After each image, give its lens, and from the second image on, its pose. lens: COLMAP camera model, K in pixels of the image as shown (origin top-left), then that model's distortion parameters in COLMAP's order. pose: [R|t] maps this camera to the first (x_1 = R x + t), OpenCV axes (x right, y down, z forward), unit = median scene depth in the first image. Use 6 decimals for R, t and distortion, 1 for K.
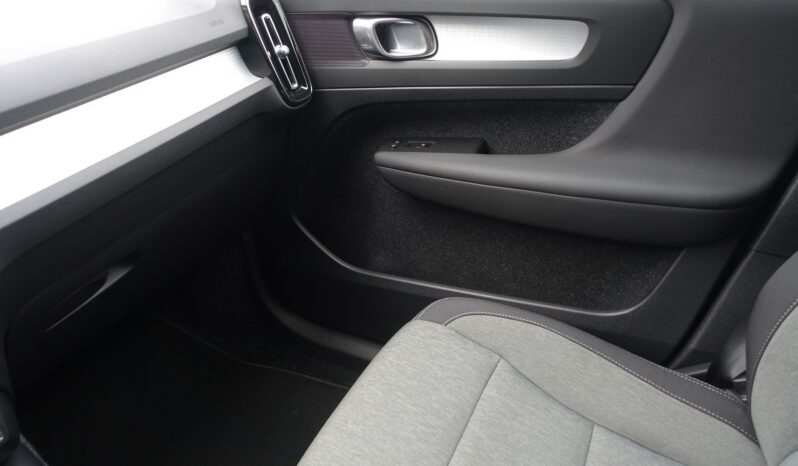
lens RADIAL K [[540.5, 0, 399.3], [0, 540.5, 233.9], [0, 0, 1]] dist [-0.007855, 0.000249]
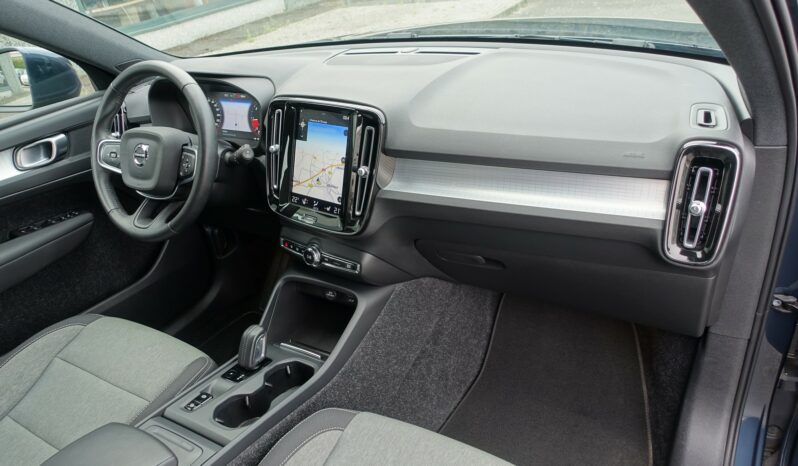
lens RADIAL K [[540.5, 0, 401.8], [0, 540.5, 228.9], [0, 0, 1]] dist [-0.007855, 0.000249]
pose [[-0.059600, 0.541746, -0.838426, 0.622345], [-0.420453, 0.748155, 0.513306, -0.593105], [0.905355, 0.383112, 0.183189, 0.410246]]
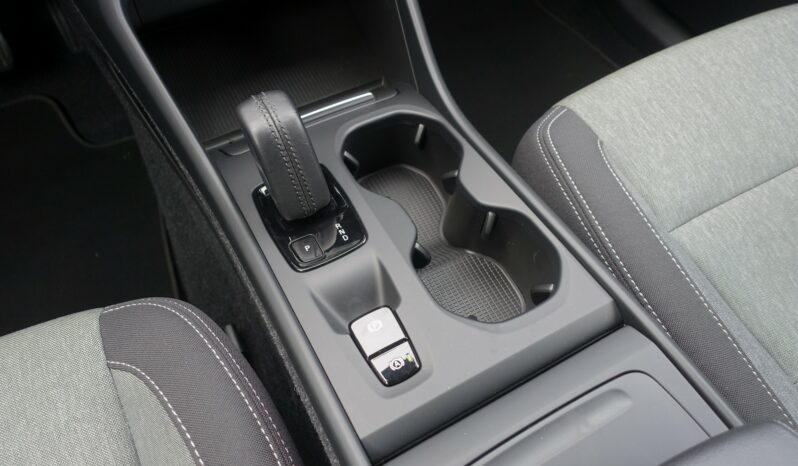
lens RADIAL K [[540.5, 0, 397.1], [0, 540.5, 232.8], [0, 0, 1]] dist [-0.007855, 0.000249]
pose [[0.811299, 0.540245, -0.223449, -0.117065], [-0.375167, 0.774226, 0.509729, 0.263612], [0.448379, -0.329712, 0.830811, 0.071936]]
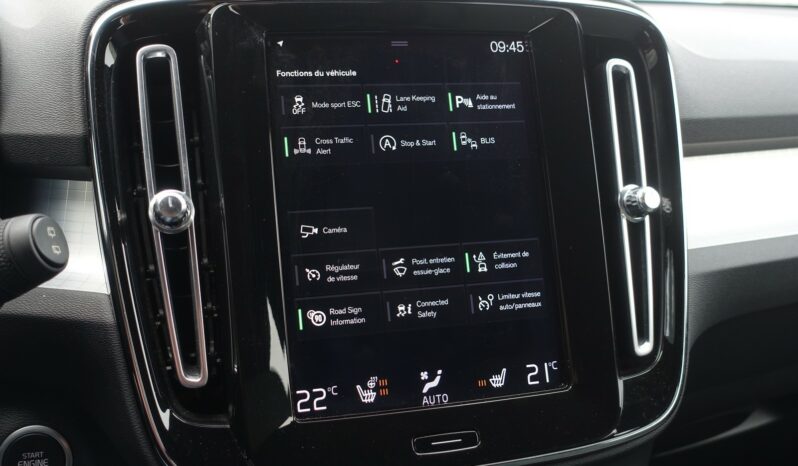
lens RADIAL K [[823.1, 0, 398.2], [0, 823.1, 232.1], [0, 0, 1]] dist [-0.003895, 0.000000]
pose [[0.754657, 0.213797, -0.620309, -0.264562], [-0.383804, 0.910640, -0.153066, 0.161957], [0.532153, 0.353589, 0.769278, -0.013387]]
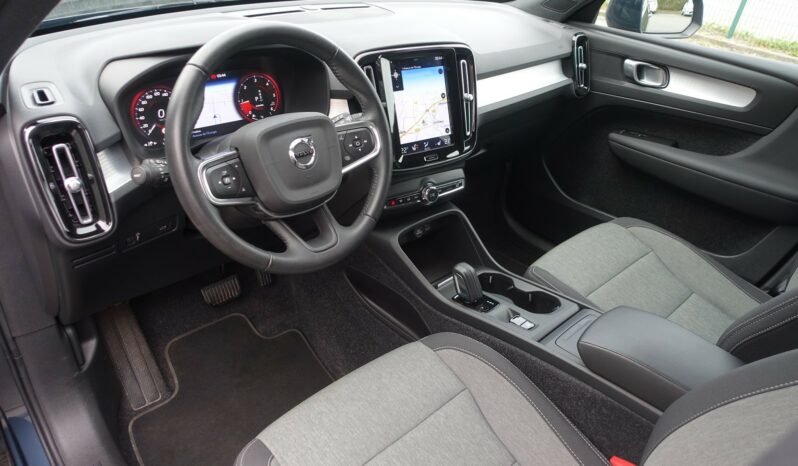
lens RADIAL K [[540.5, 0, 397.5], [0, 540.5, 229.5], [0, 0, 1]] dist [-0.007855, 0.000249]
pose [[0.924141, 0.299909, -0.236680, -0.206336], [-0.301486, 0.952986, 0.030392, 0.362488], [0.234668, 0.043270, 0.971112, -1.018943]]
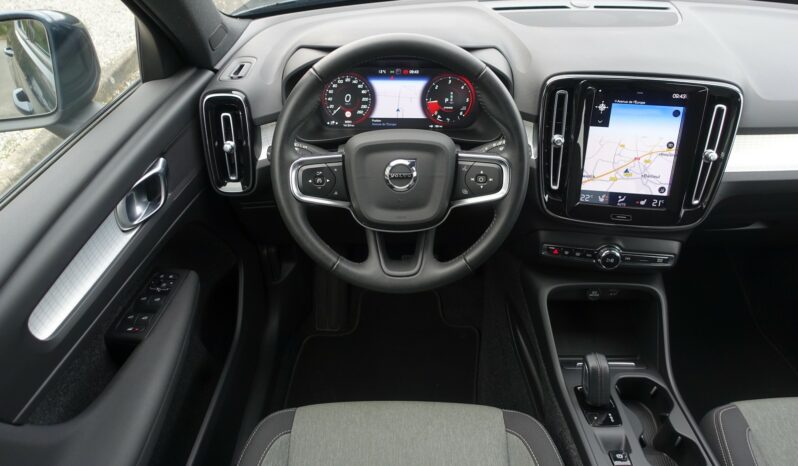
lens RADIAL K [[540.5, 0, 400.3], [0, 540.5, 231.1], [0, 0, 1]] dist [-0.007855, 0.000249]
pose [[0.436519, 0.597737, -0.672430, 0.069779], [-0.494108, 0.783870, 0.376040, 0.009832], [0.751870, 0.168104, 0.637520, -0.668788]]
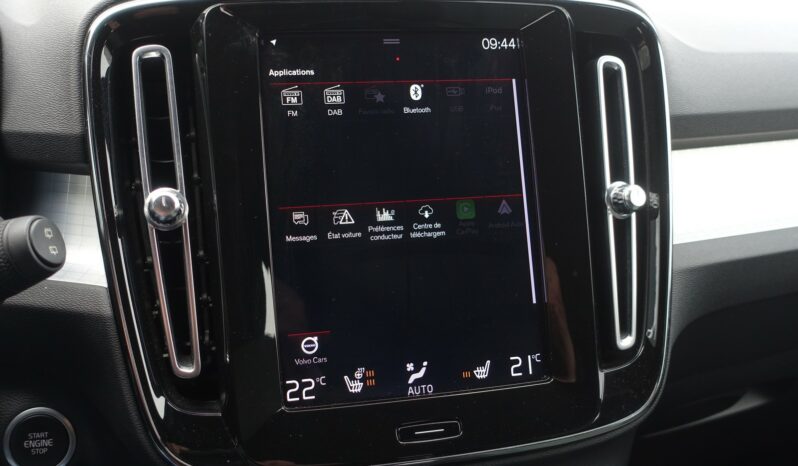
lens RADIAL K [[823.1, 0, 400.1], [0, 823.1, 231.5], [0, 0, 1]] dist [-0.003895, 0.000000]
pose [[0.736057, 0.256808, -0.626314, -0.244376], [-0.398020, 0.912592, -0.093570, 0.130026], [0.547540, 0.318159, 0.773935, -0.022625]]
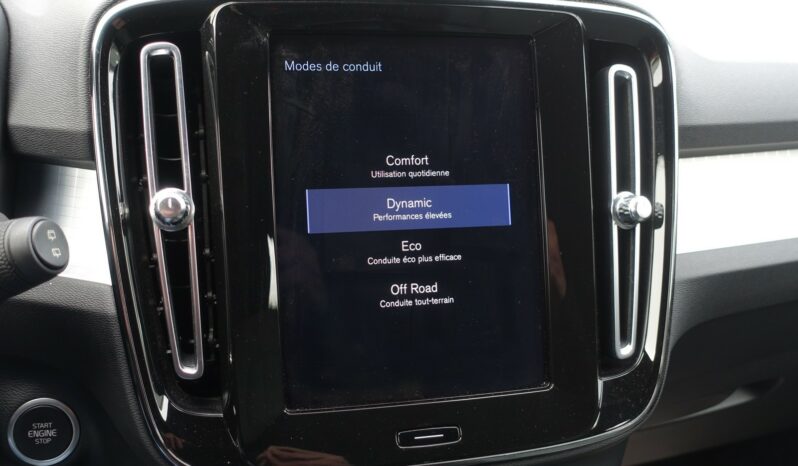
lens RADIAL K [[772.9, 0, 399.9], [0, 772.9, 232.1], [0, 0, 1]] dist [-0.003274, 0.000000]
pose [[0.727227, 0.305642, -0.614592, -0.274889], [-0.427014, 0.902481, -0.056460, 0.106684], [0.537401, 0.303498, 0.786822, -0.006983]]
